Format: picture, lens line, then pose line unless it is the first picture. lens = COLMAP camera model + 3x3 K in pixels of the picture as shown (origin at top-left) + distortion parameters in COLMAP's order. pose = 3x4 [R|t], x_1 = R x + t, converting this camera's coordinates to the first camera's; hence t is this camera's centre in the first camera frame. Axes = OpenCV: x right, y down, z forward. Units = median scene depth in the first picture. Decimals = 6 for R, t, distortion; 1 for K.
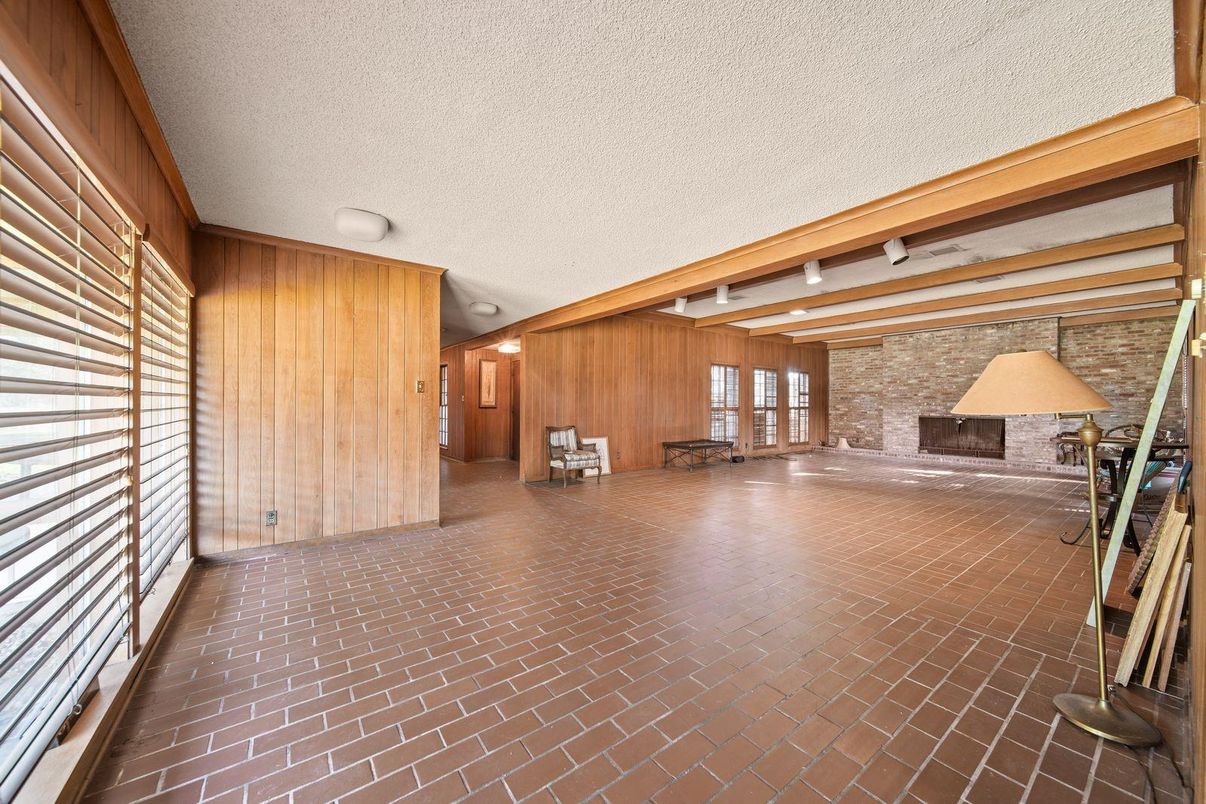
lens RADIAL K [[428.5, 0, 604.9], [0, 428.5, 404.1], [0, 0, 1]] dist [-0.000579, -0.000108]
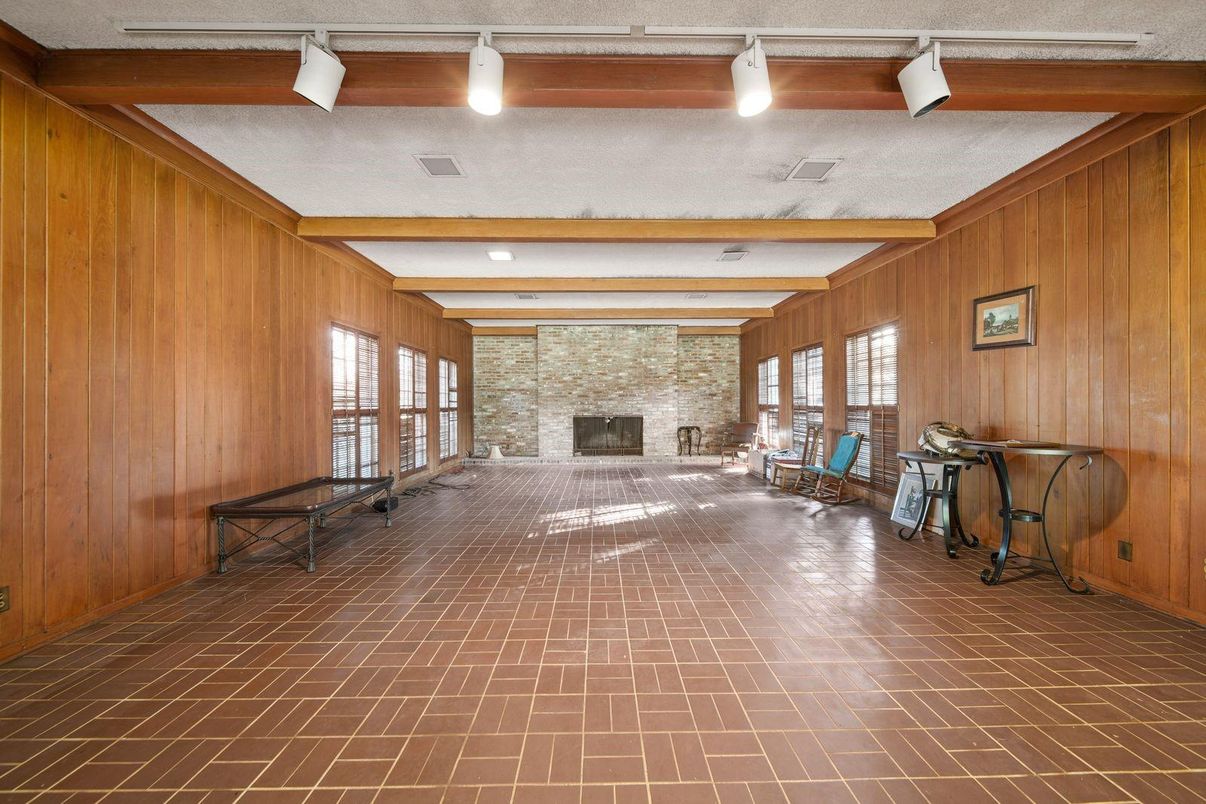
lens RADIAL K [[428.5, 0, 604.9], [0, 428.5, 404.1], [0, 0, 1]] dist [-0.000579, -0.000108]
pose [[0.589865, -0.004694, 0.807488, 0.030954], [0.006795, 0.999977, 0.000849, 0.001747], [-0.807473, 0.004986, 0.589883, 0.416491]]
